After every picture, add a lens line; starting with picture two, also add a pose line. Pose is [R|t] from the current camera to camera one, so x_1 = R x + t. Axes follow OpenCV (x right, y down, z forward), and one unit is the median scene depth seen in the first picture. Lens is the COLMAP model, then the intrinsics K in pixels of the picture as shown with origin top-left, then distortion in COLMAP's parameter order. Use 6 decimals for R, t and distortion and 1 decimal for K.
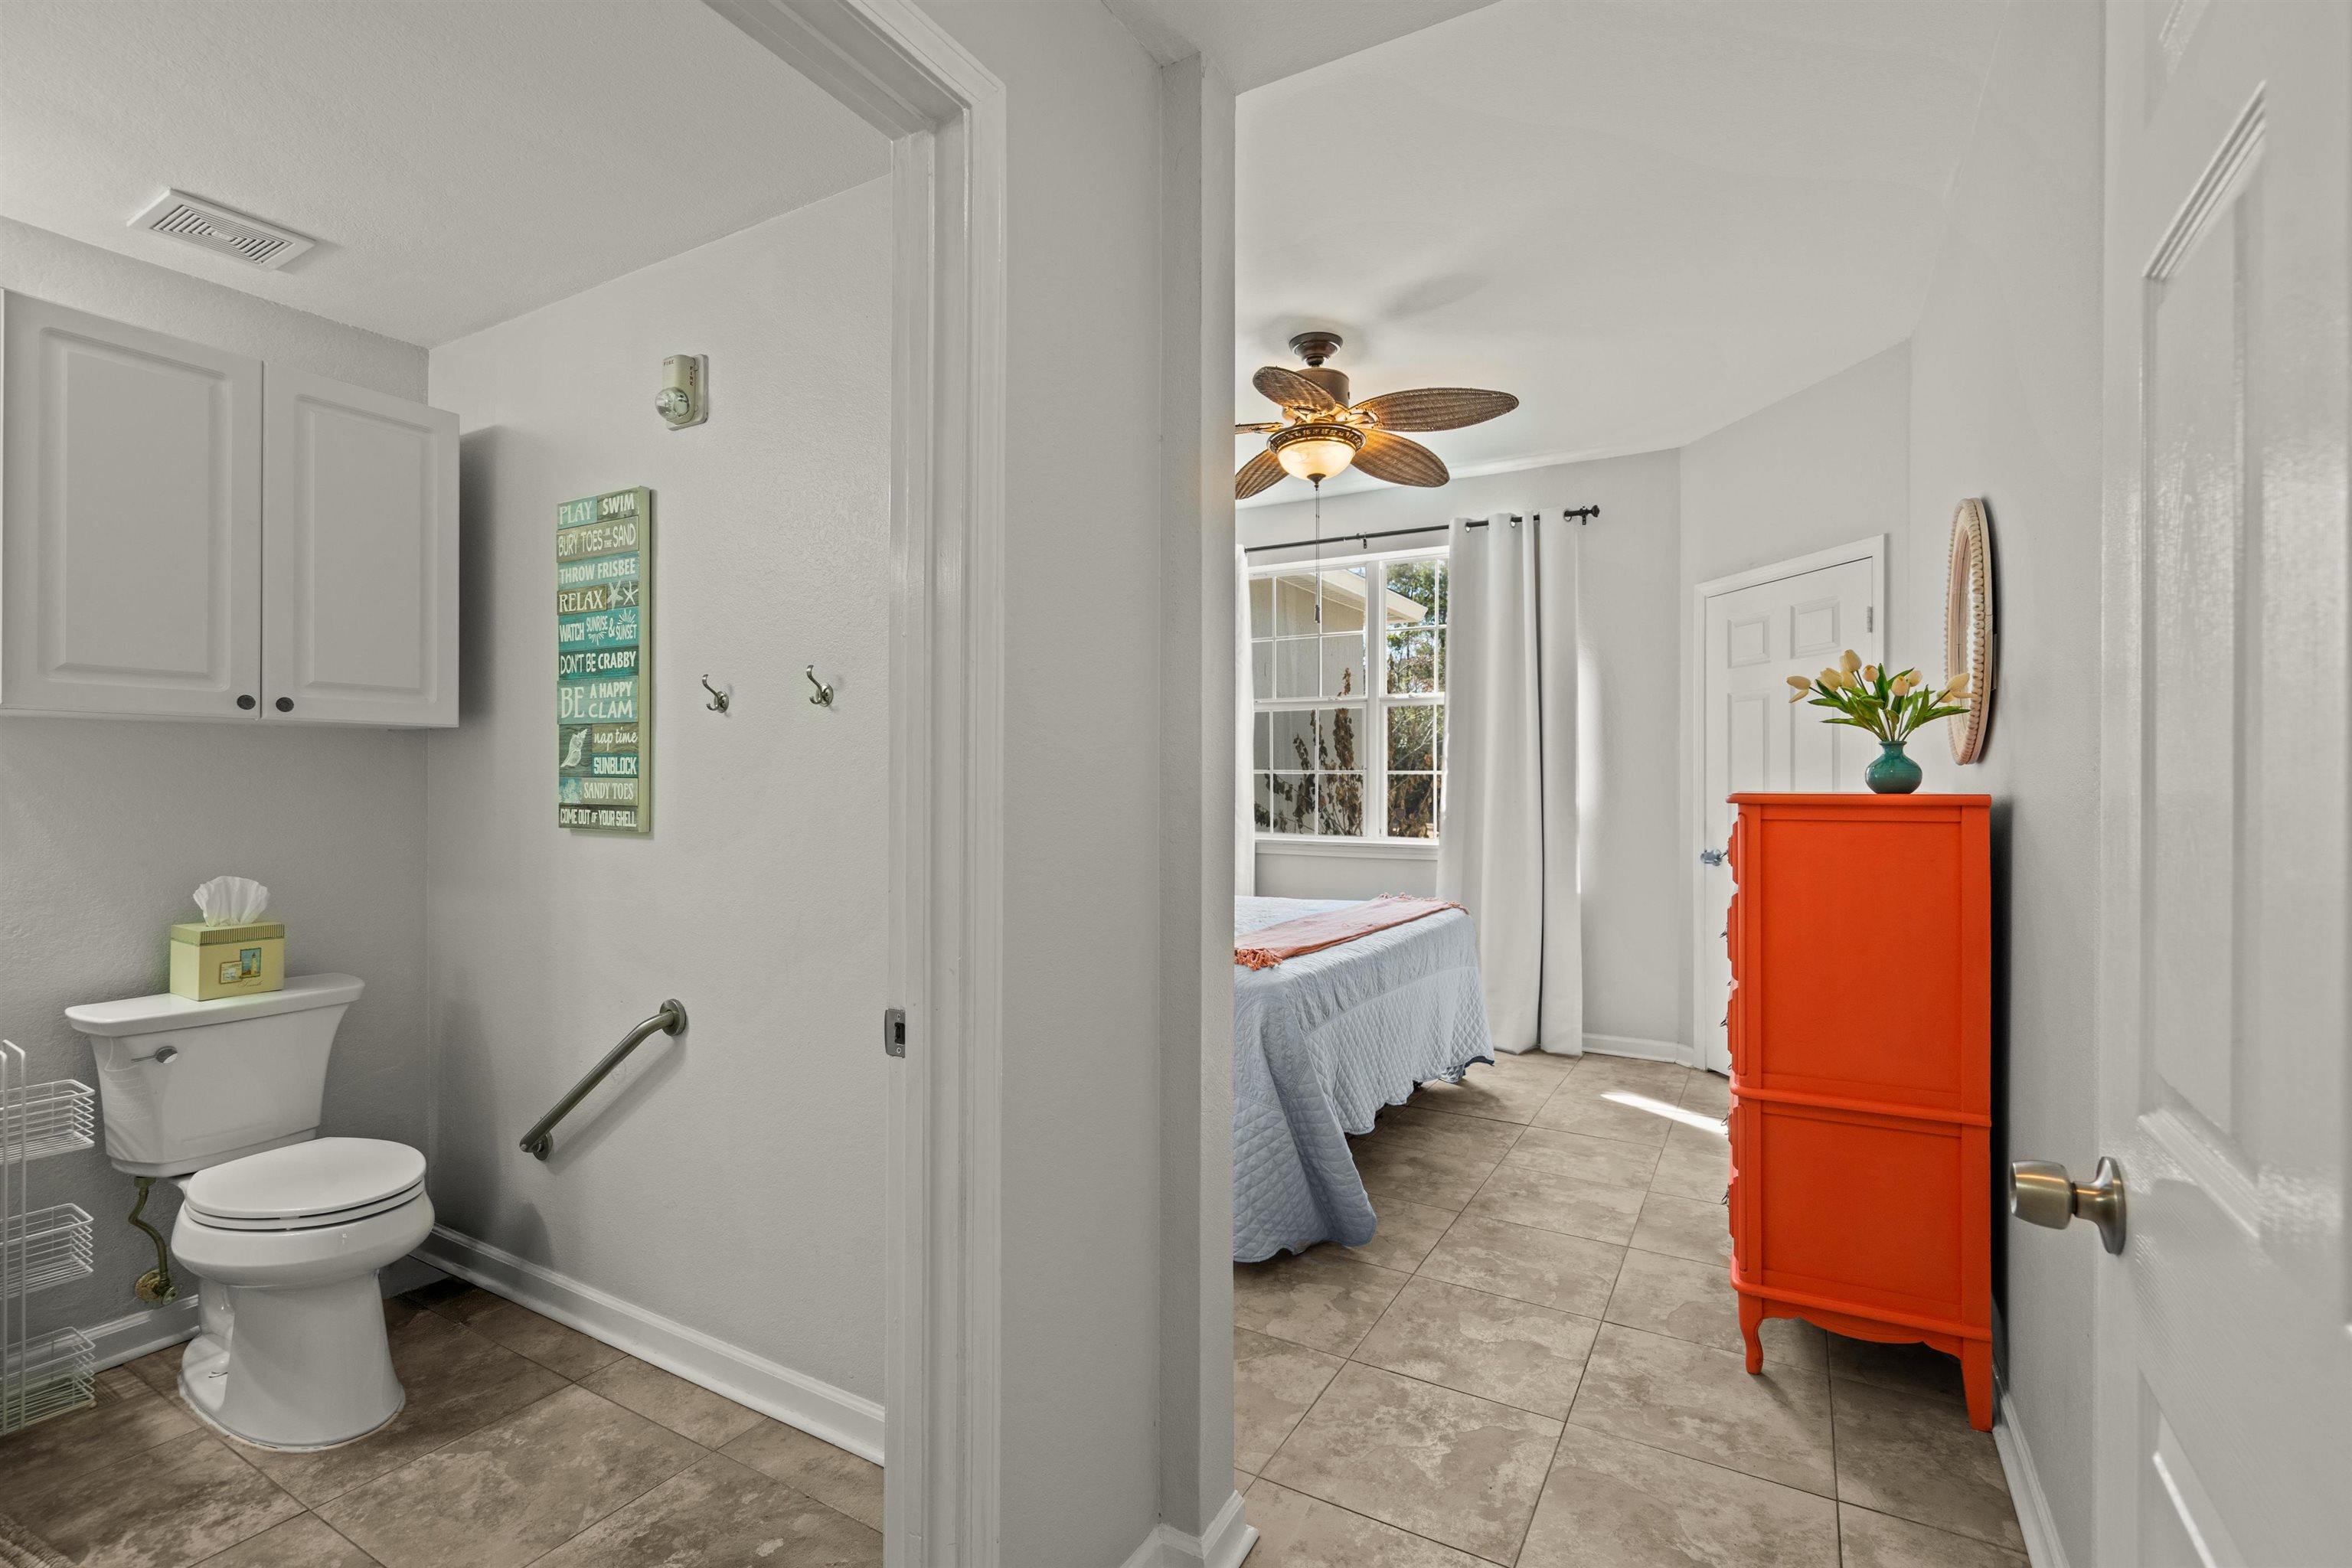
lens RADIAL K [[1075.2, 0, 1169.5], [0, 1075.2, 764.0], [0, 0, 1]] dist [-0.002890, 0.000782]
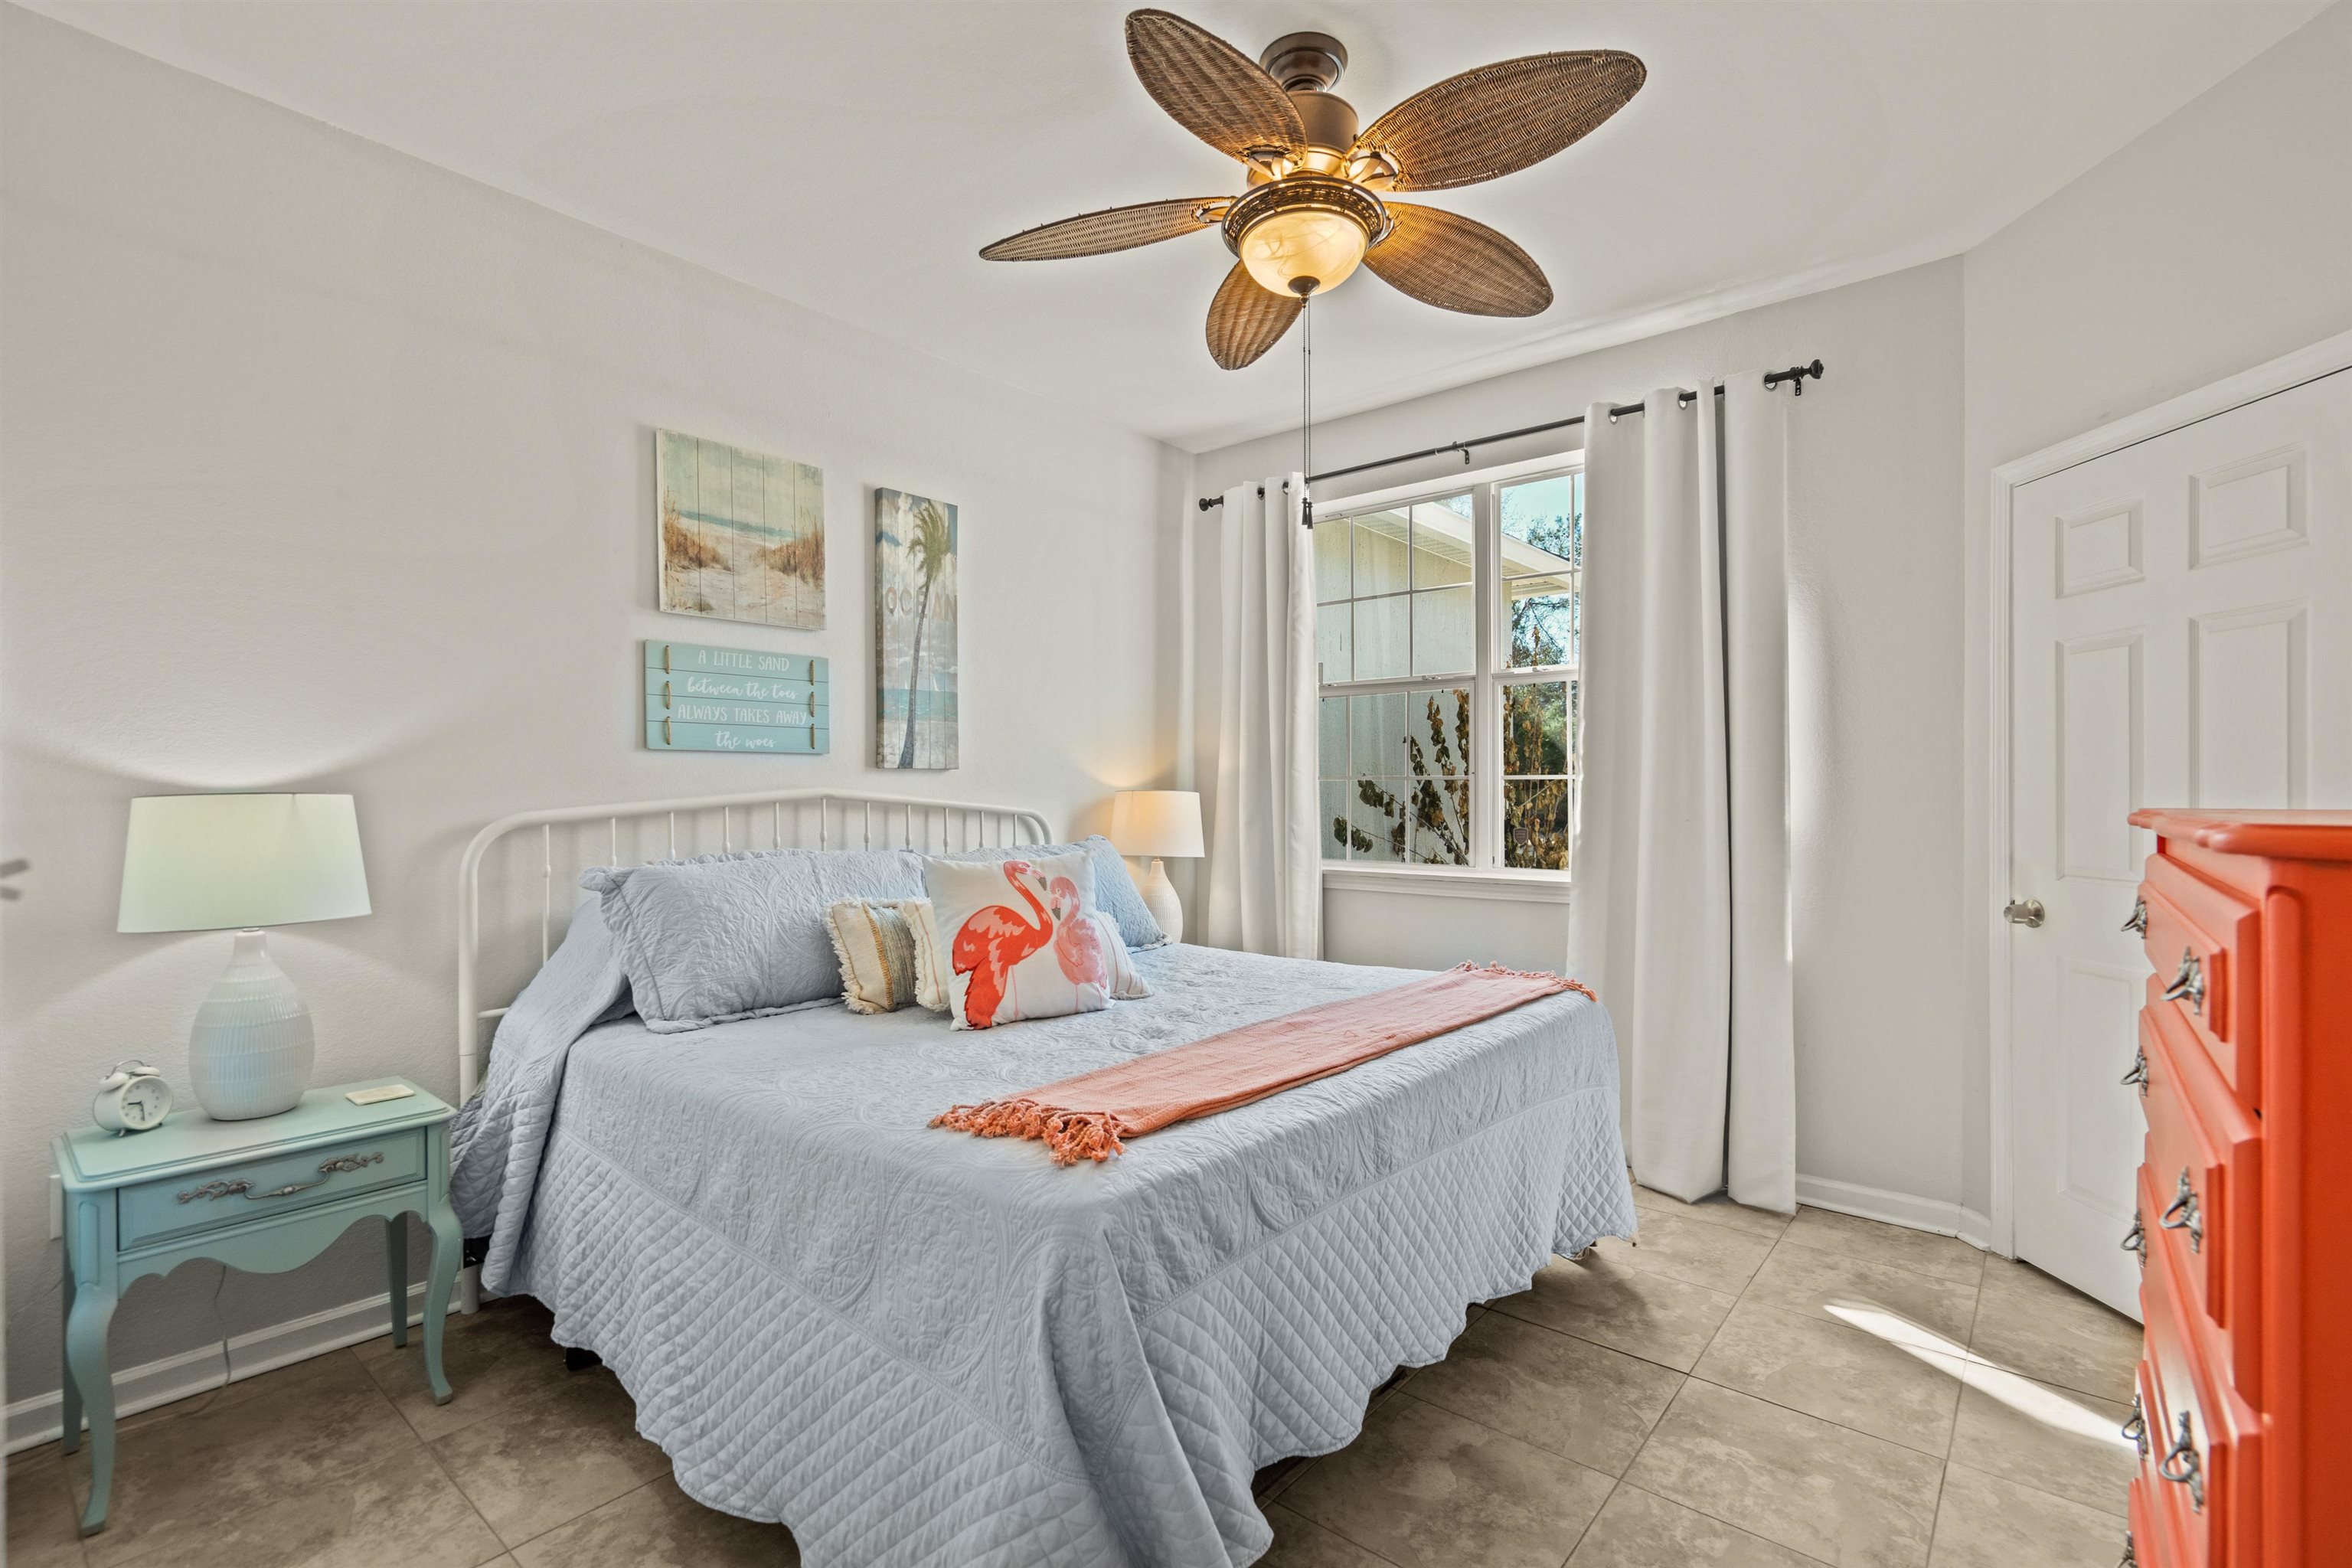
lens RADIAL K [[1074.5, 0, 1172.3], [0, 1074.5, 779.9], [0, 0, 1]] dist [-0.011998, 0.009087]
pose [[0.984899, -0.004357, -0.173077, 0.166521], [0.005305, 0.999973, 0.005010, 0.006721], [0.173050, -0.005853, 0.984896, 0.395346]]
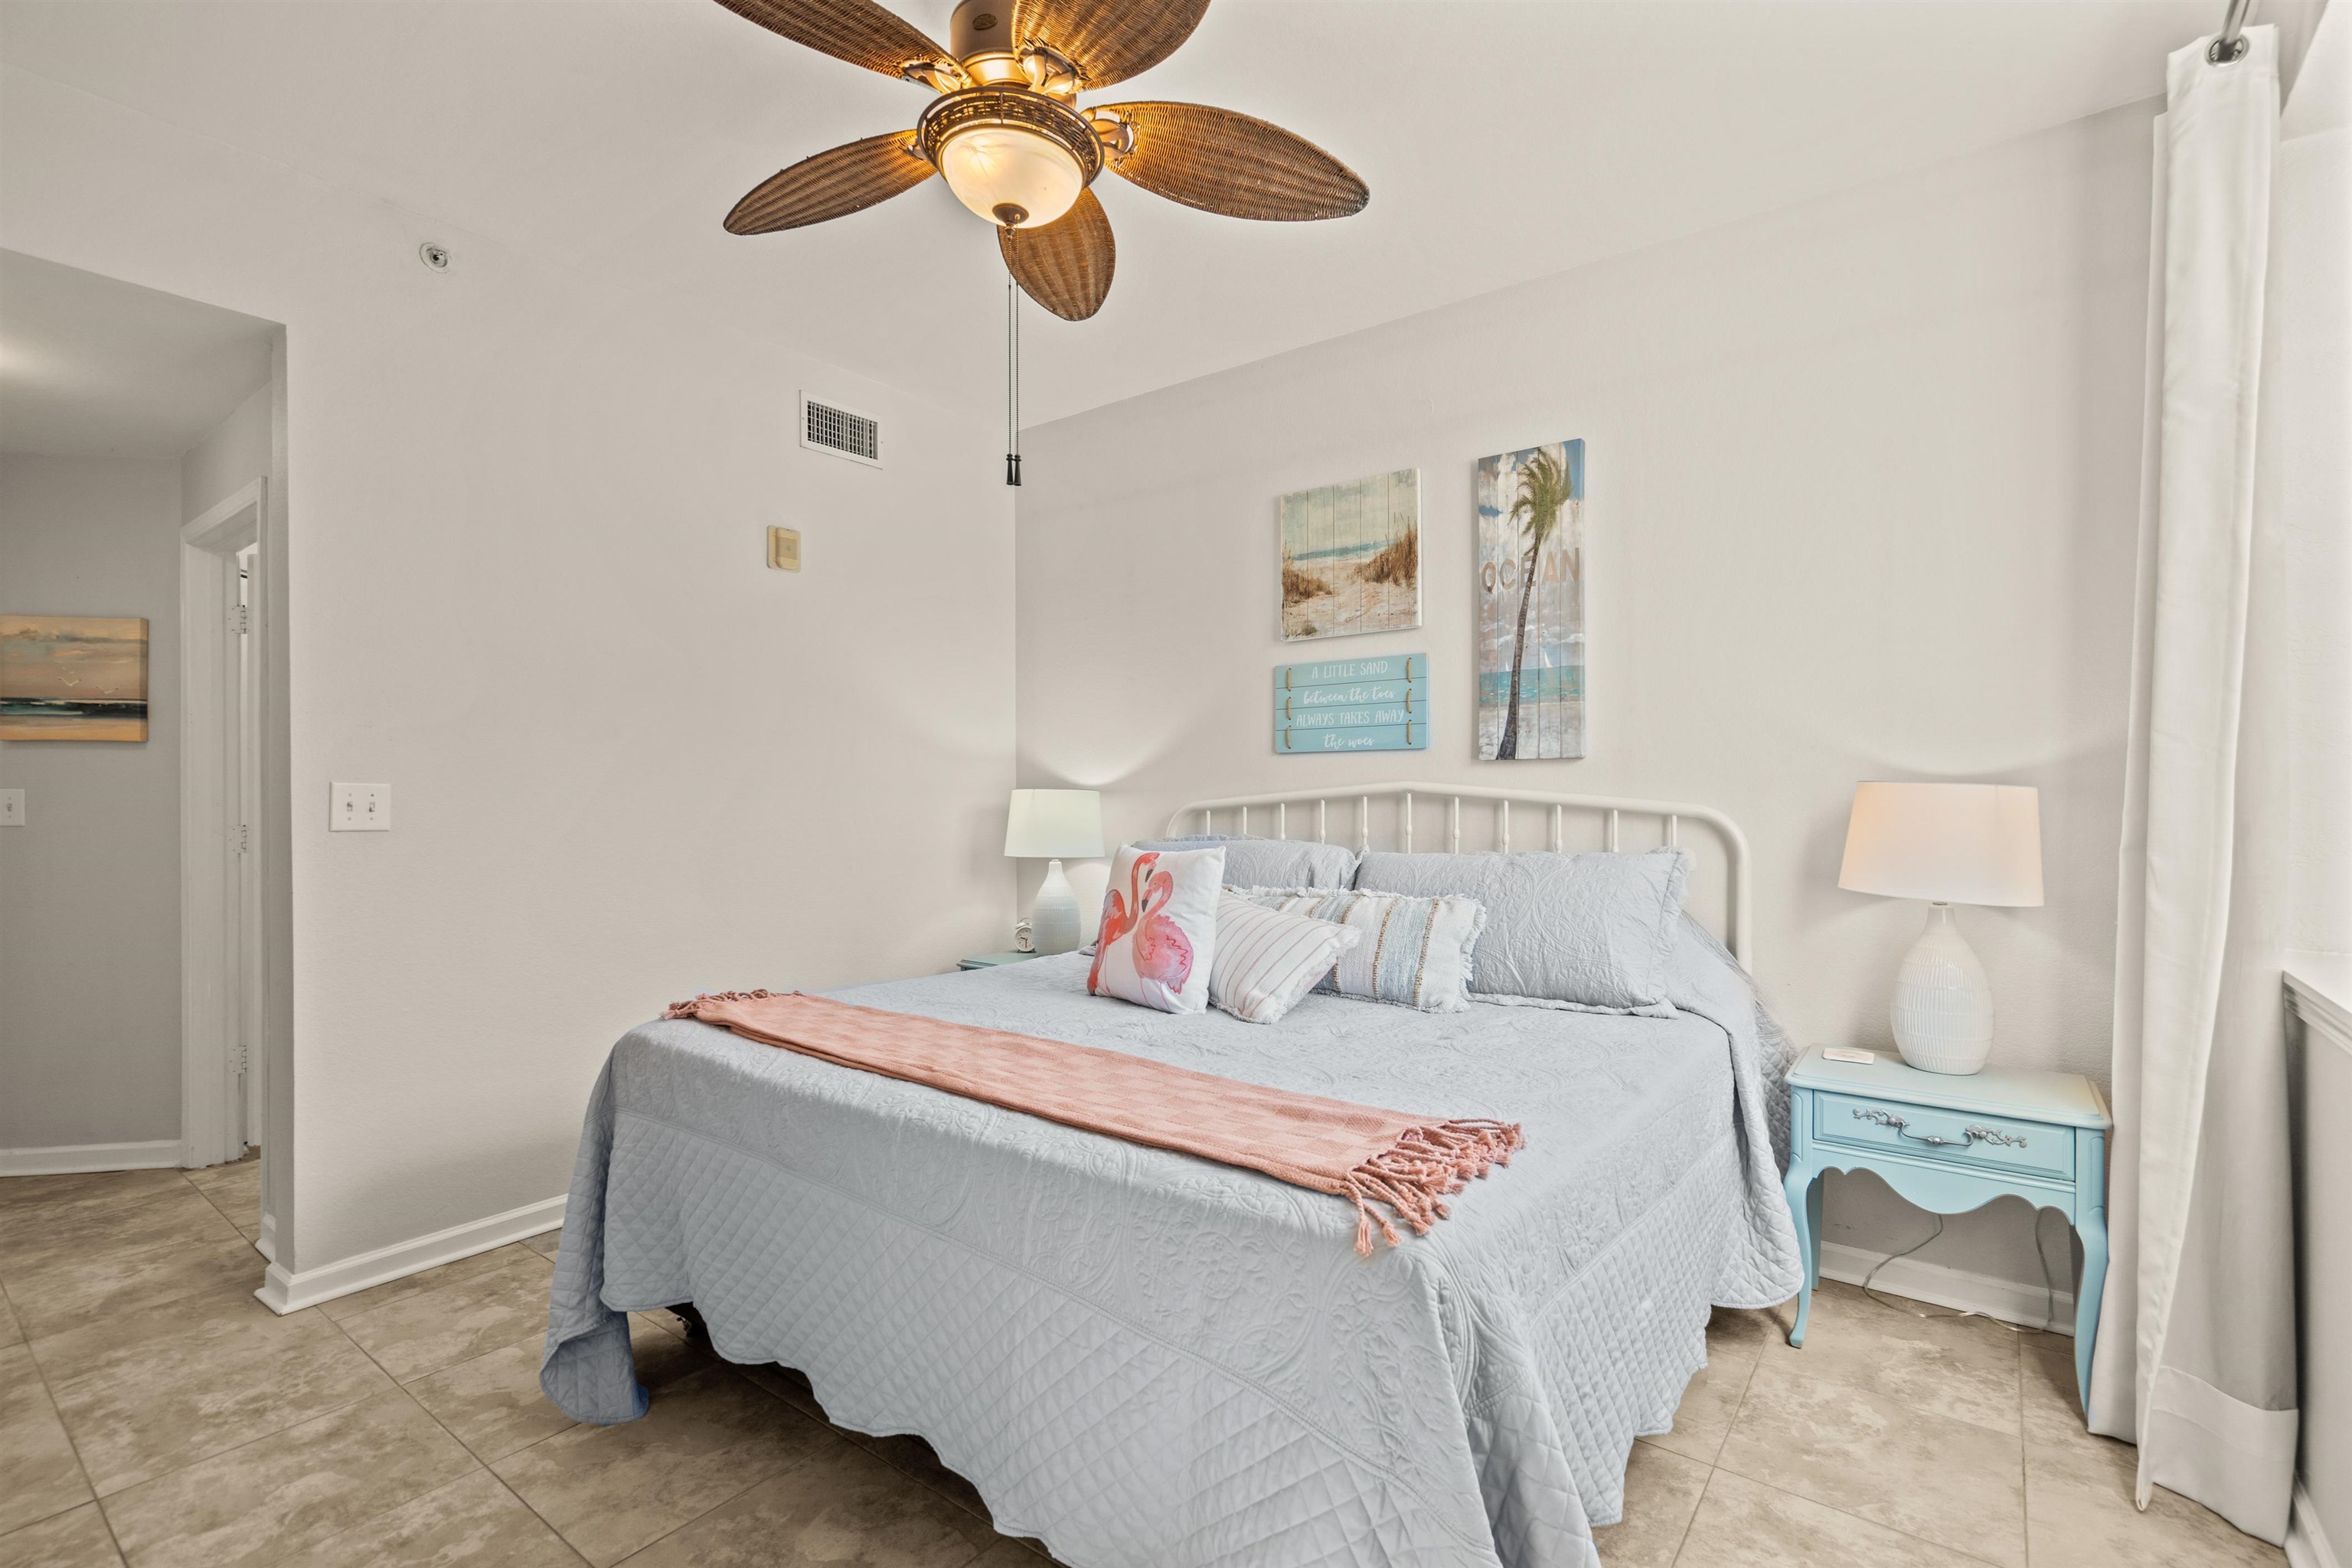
lens RADIAL K [[1059.5, 0, 1176.0], [0, 1059.5, 784.0], [0, 0, 1]] dist [-0.001920, -0.000011]
pose [[-0.121506, -0.006604, -0.992569, 0.650429], [0.019434, 0.999770, -0.009031, 0.022289], [0.992400, -0.020387, -0.121350, 1.149180]]
